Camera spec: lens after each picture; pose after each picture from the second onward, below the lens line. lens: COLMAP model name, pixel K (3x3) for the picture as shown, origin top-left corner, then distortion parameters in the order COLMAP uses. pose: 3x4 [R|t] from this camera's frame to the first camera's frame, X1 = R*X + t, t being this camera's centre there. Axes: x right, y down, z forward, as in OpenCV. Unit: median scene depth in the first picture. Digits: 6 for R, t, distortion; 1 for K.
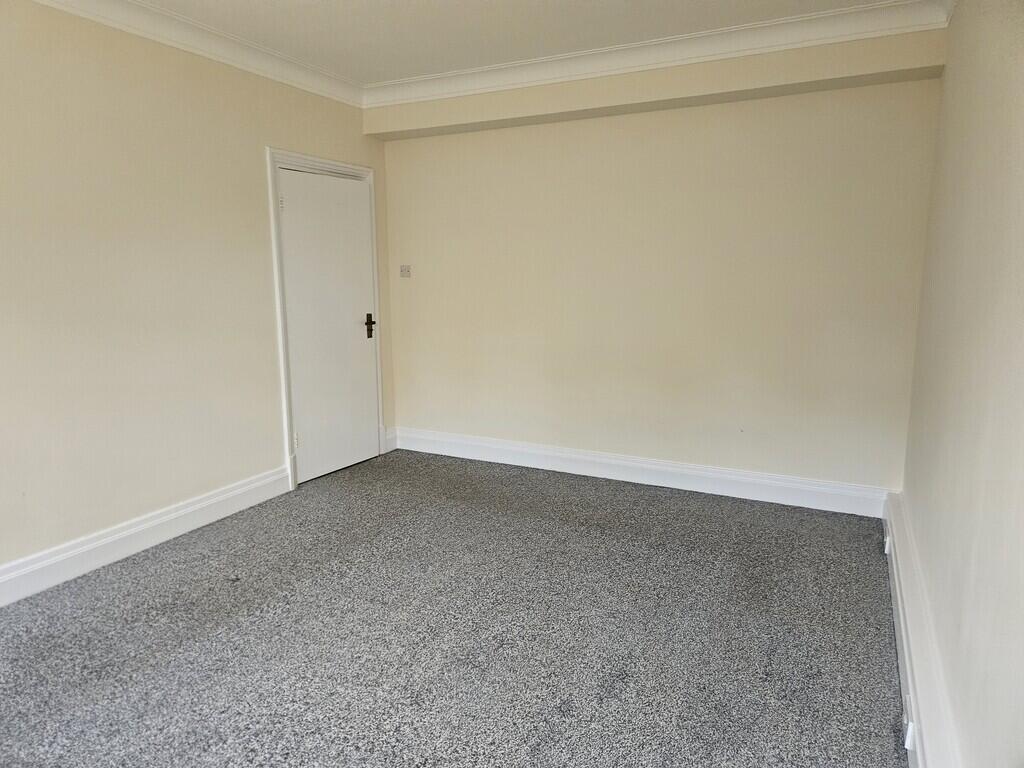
lens RADIAL K [[677.7, 0, 512.3], [0, 677.7, 376.4], [0, 0, 1]] dist [0.002865, 0.000706]
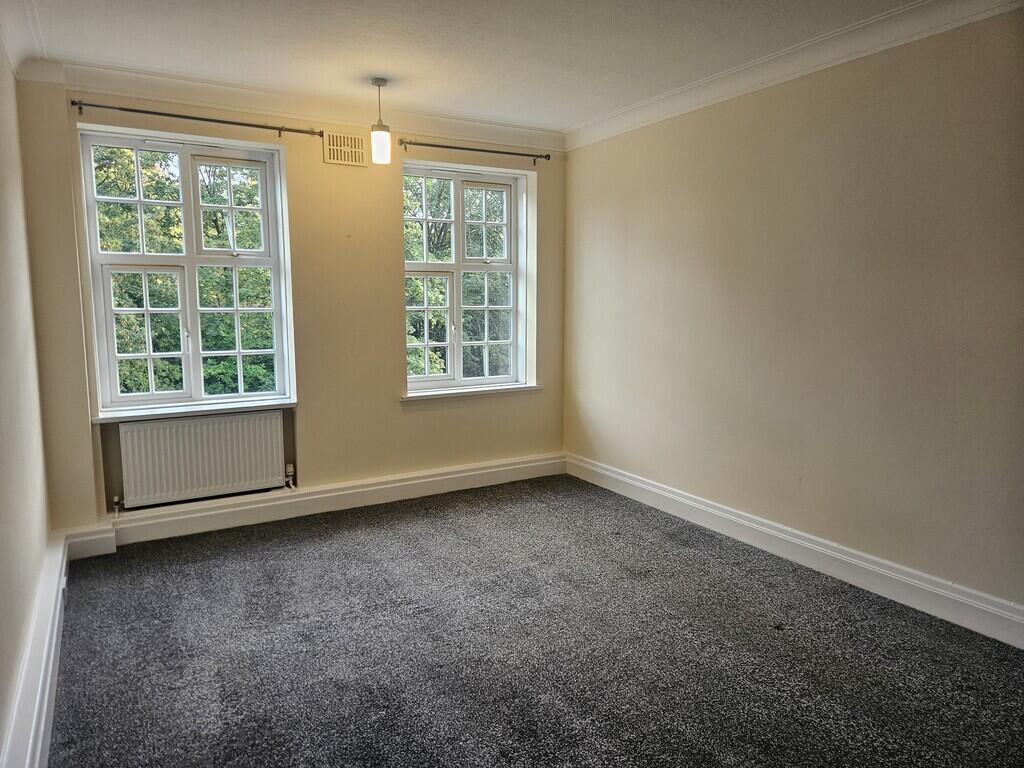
lens RADIAL K [[677.7, 0, 512.3], [0, 677.7, 376.4], [0, 0, 1]] dist [0.002865, 0.000706]
pose [[-0.536739, 0.101007, -0.837681, 0.529792], [-0.139600, 0.968494, 0.206229, -0.174506], [0.832120, 0.227632, -0.505728, 1.071127]]
